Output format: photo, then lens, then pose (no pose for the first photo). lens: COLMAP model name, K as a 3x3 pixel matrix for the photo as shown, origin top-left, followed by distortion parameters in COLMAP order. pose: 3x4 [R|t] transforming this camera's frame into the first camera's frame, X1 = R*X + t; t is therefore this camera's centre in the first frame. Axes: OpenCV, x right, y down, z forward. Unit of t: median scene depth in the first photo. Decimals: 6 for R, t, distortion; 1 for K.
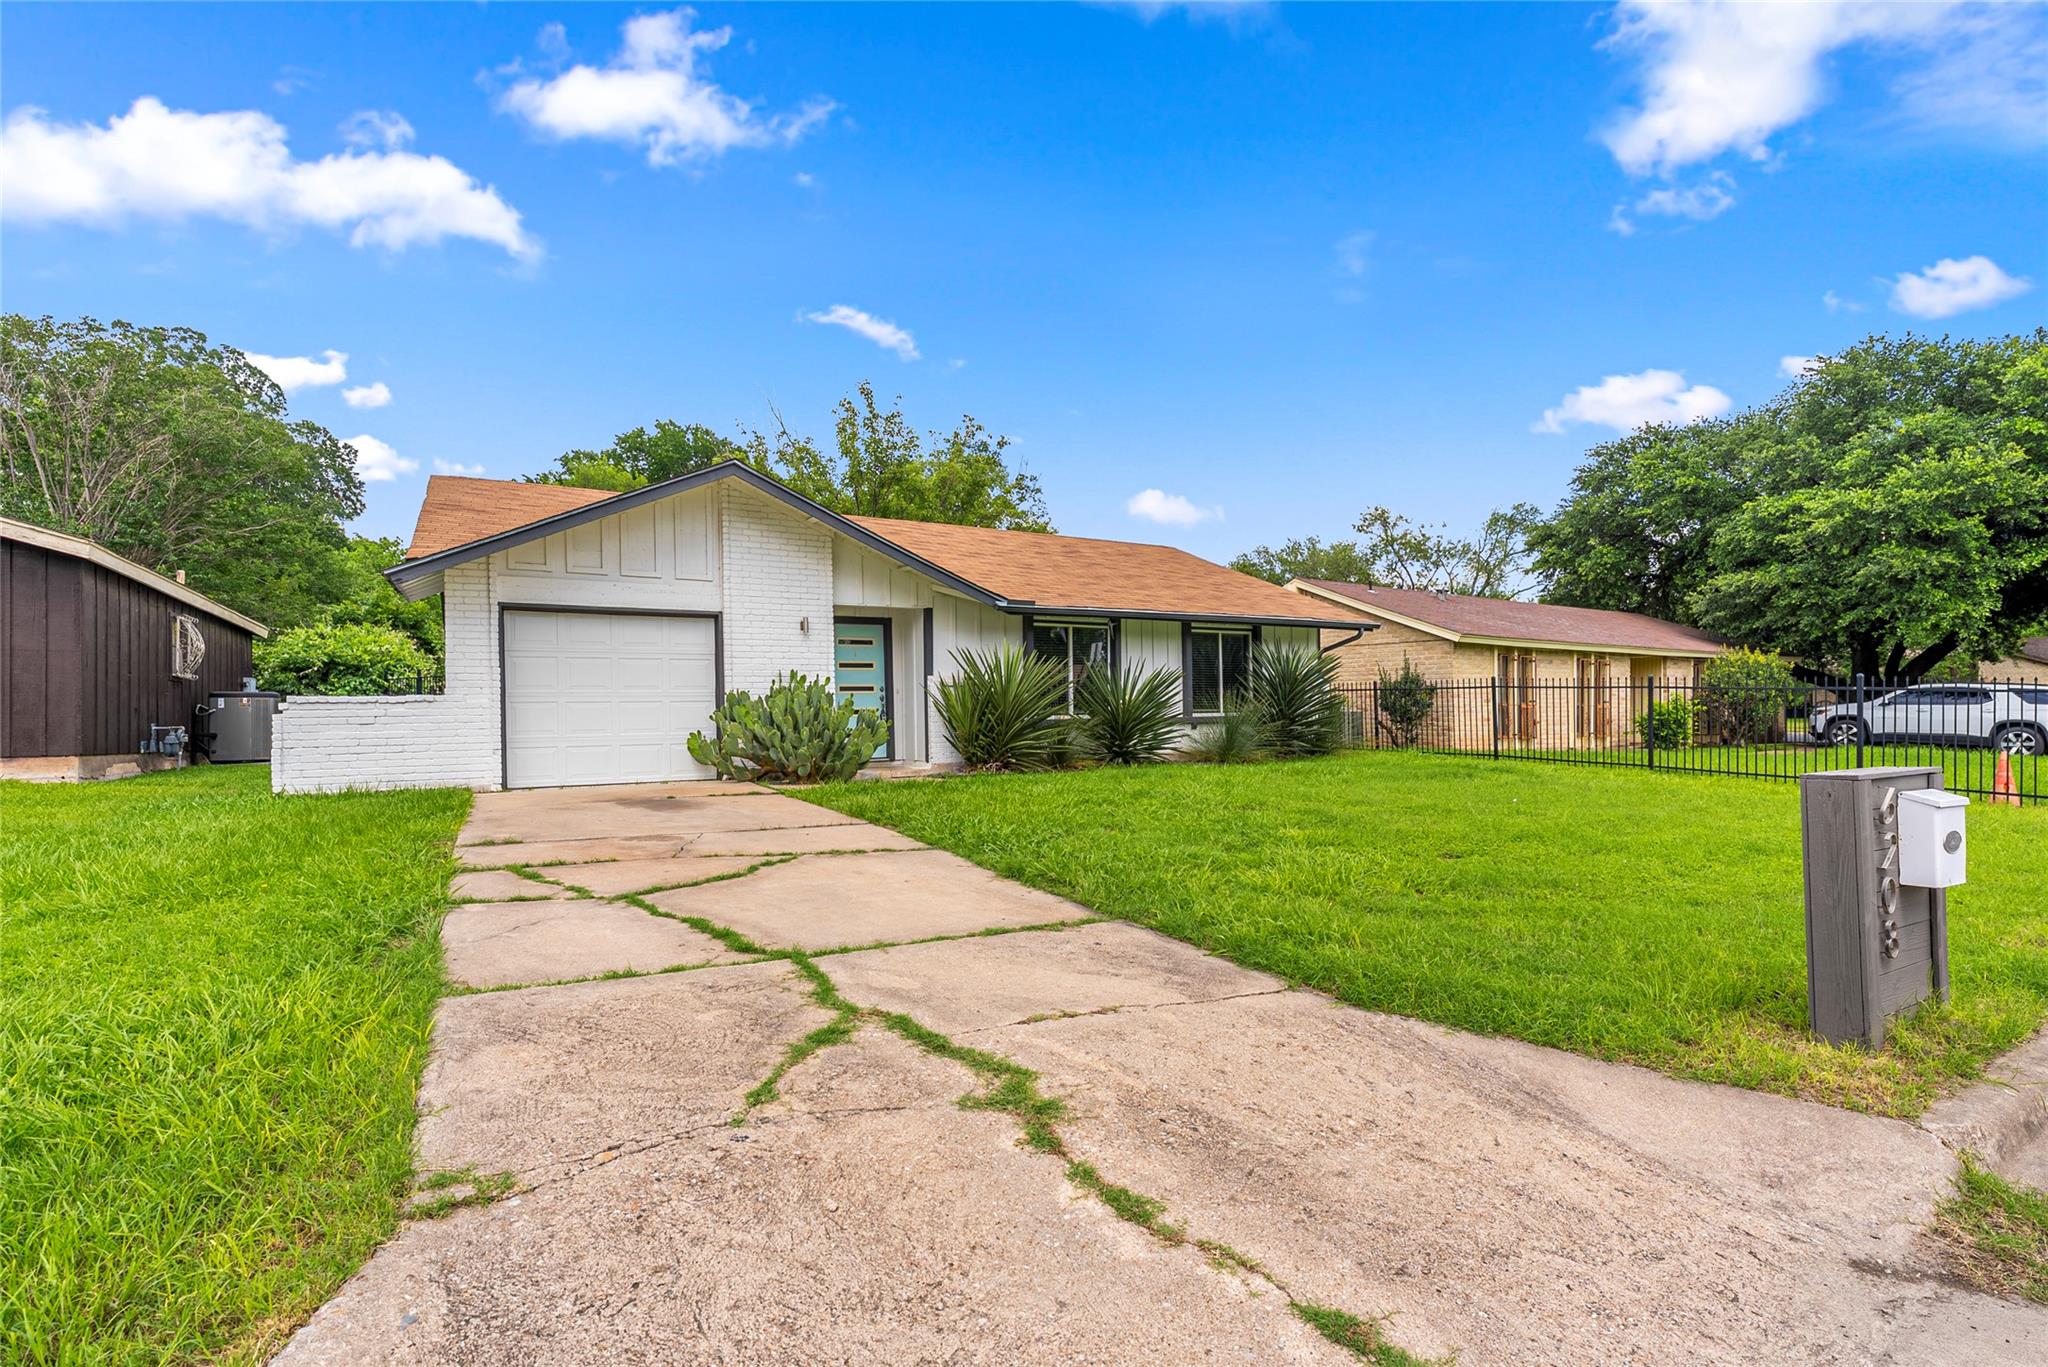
lens RADIAL K [[915.3, 0, 1017.4], [0, 915.3, 683.8], [0, 0, 1]] dist [-0.000110, -0.001015]
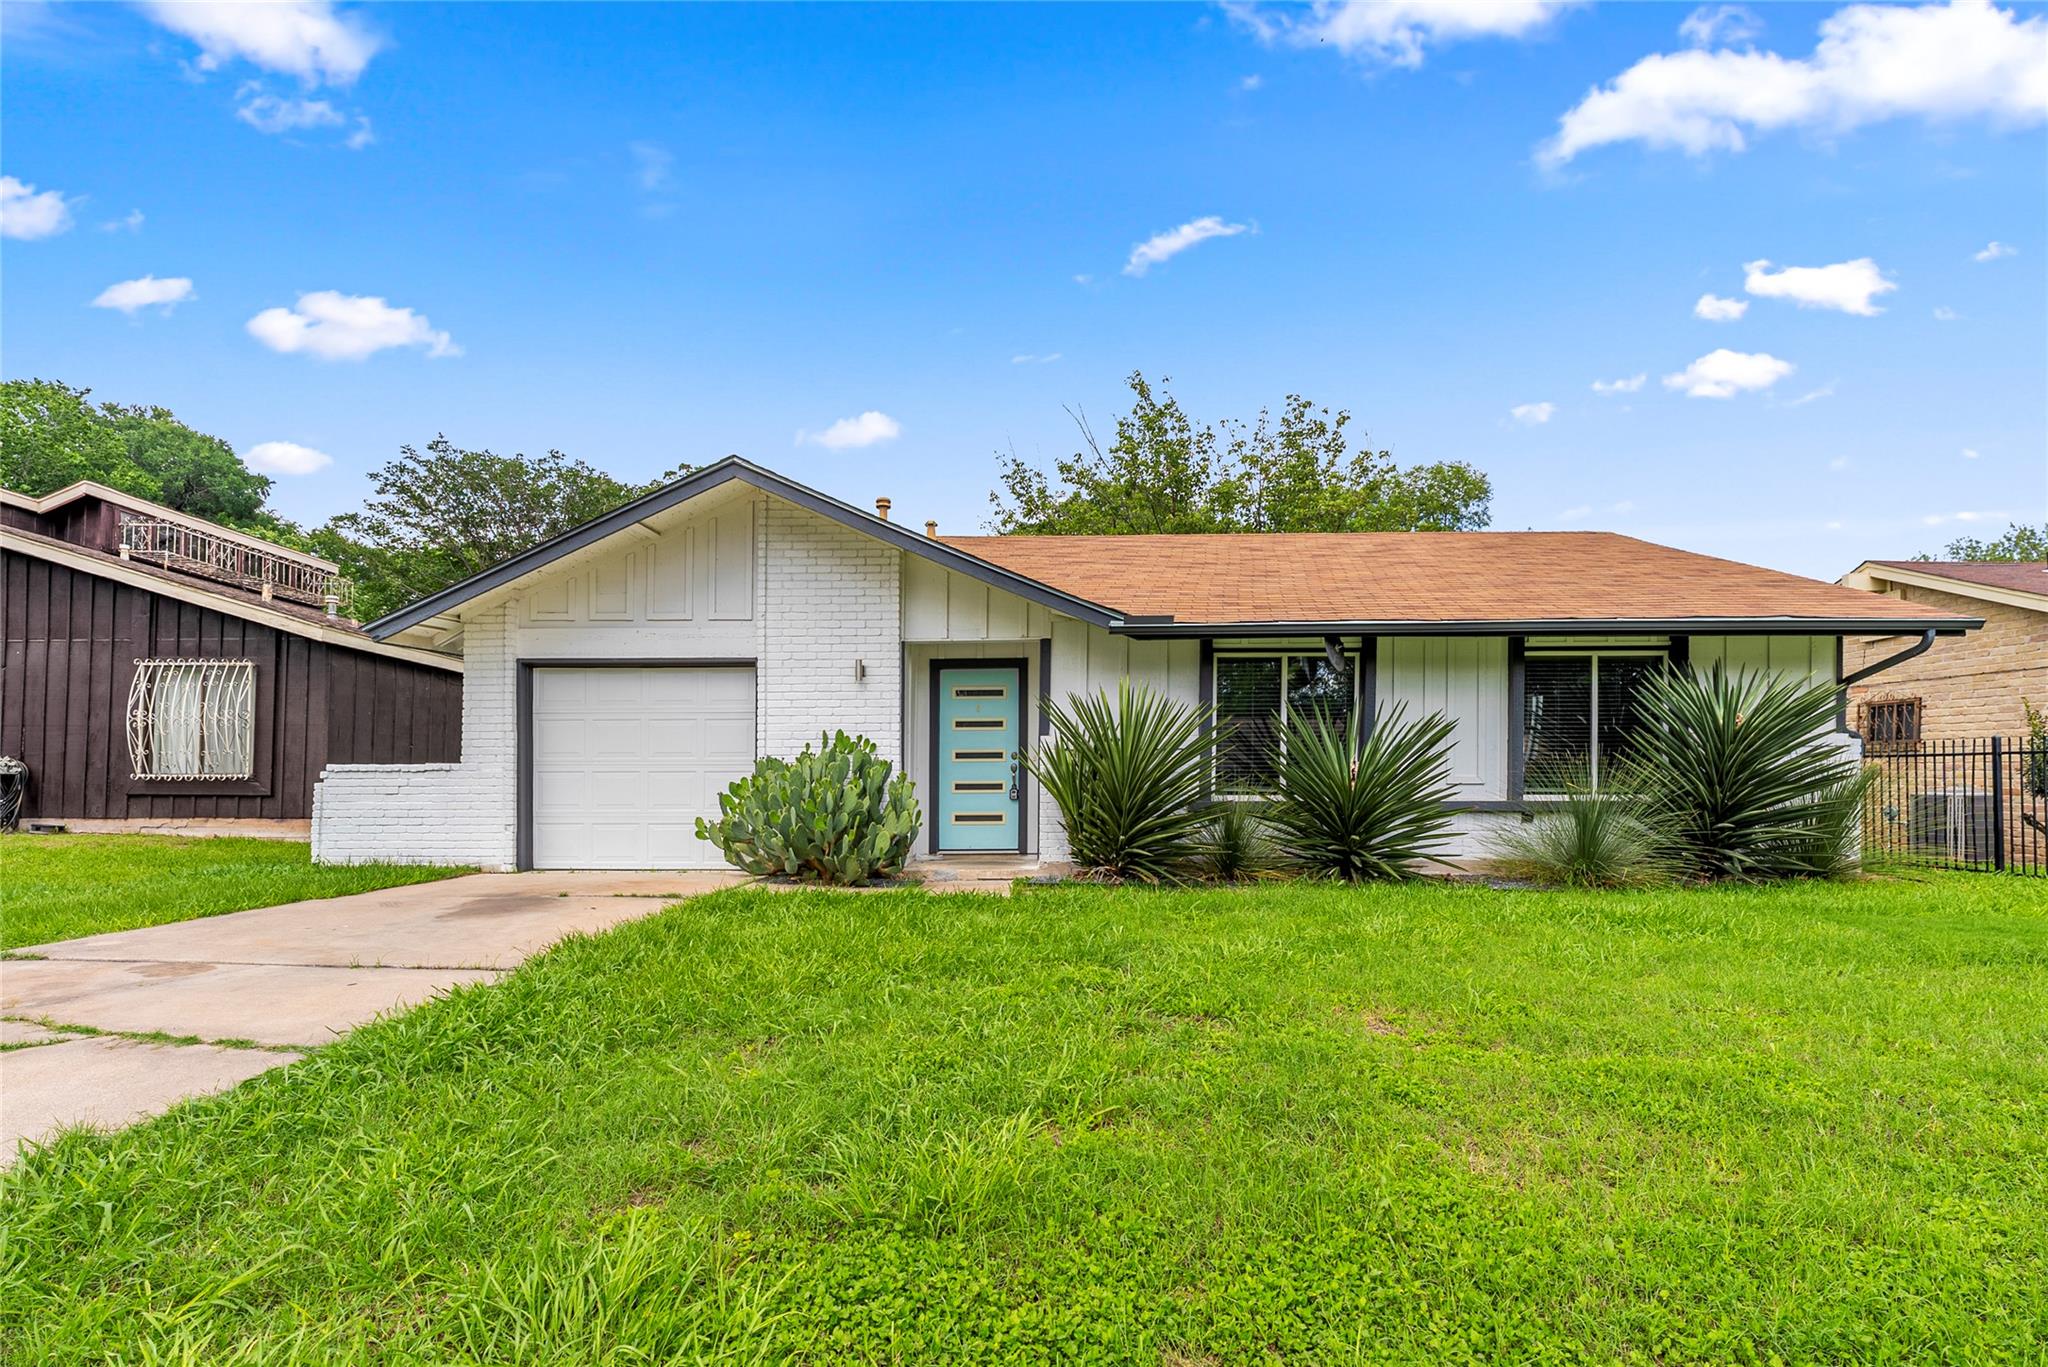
lens RADIAL K [[915.3, 0, 1126.7], [0, 915.3, 737.6], [0, 0, 1]] dist [-0.000110, -0.001015]
pose [[0.855094, -0.014497, -0.518270, 0.309594], [0.005801, 0.999814, -0.018395, 0.005498], [0.518440, 0.012723, 0.855019, 0.424754]]
